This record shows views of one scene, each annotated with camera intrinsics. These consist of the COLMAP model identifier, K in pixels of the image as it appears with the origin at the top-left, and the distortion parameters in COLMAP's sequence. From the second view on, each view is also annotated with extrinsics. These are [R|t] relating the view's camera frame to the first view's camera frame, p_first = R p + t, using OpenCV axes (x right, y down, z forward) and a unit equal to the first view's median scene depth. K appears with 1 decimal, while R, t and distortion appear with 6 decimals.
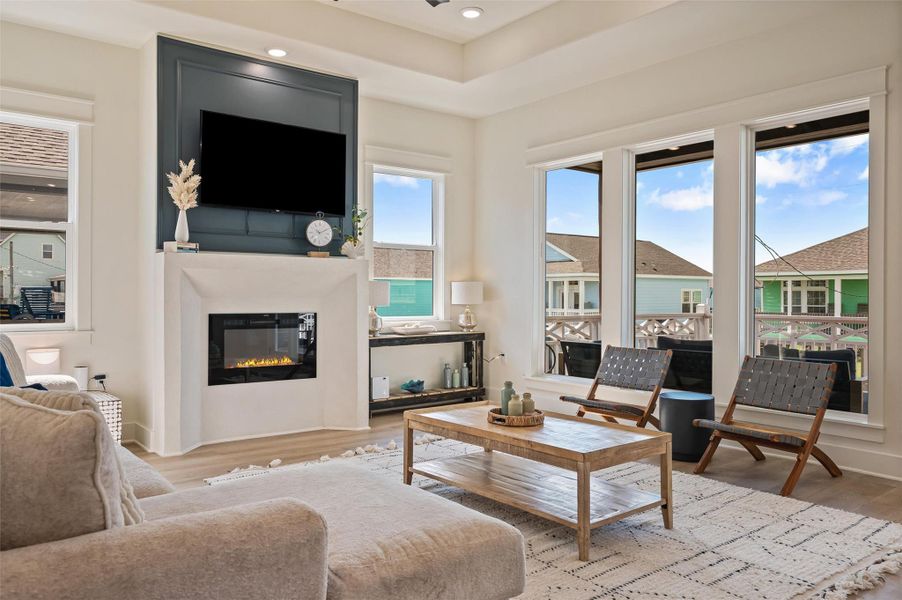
lens RADIAL K [[674.0, 0, 449.3], [0, 674.0, 296.3], [0, 0, 1]] dist [-0.000688, 0.001120]
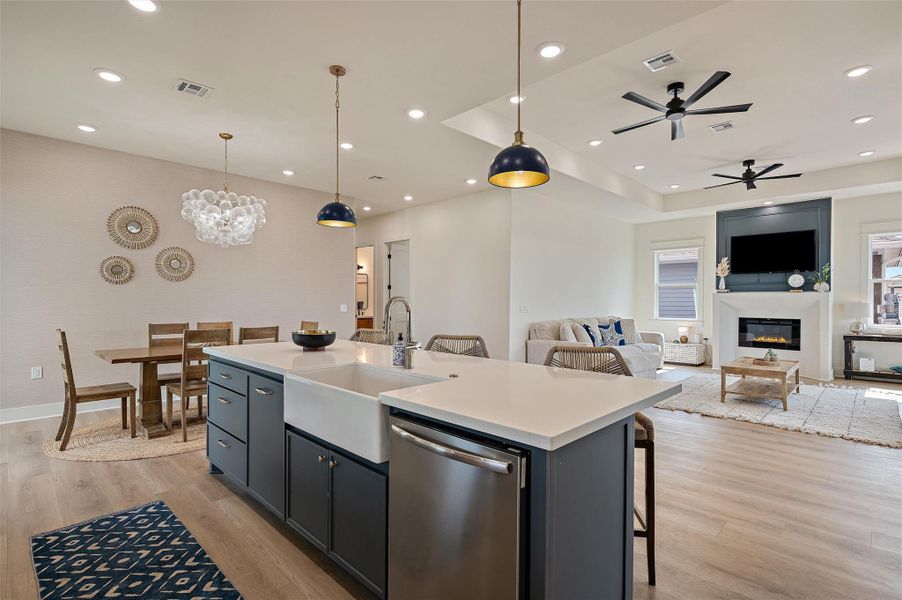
lens RADIAL K [[434.4, 0, 450.9], [0, 434.4, 301.7], [0, 0, 1]] dist [-0.000359, 0.000596]
pose [[0.121089, -0.000651, -0.992641, 1.045972], [-0.005670, 0.999983, -0.001348, -0.022034], [0.992625, 0.005792, 0.121083, -0.225572]]
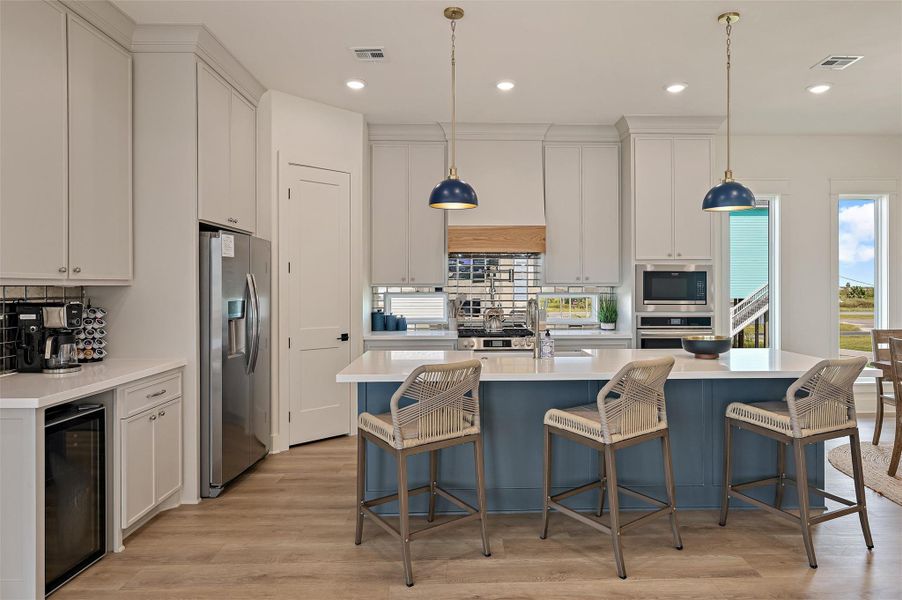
lens RADIAL K [[558.7, 0, 471.0], [0, 558.7, 286.3], [0, 0, 1]] dist [0.000802, -0.000151]
pose [[-0.800818, -0.003381, 0.598899, 0.271405], [-0.000191, 0.999985, 0.005391, -0.047038], [-0.598908, 0.004203, -0.800807, 0.373132]]
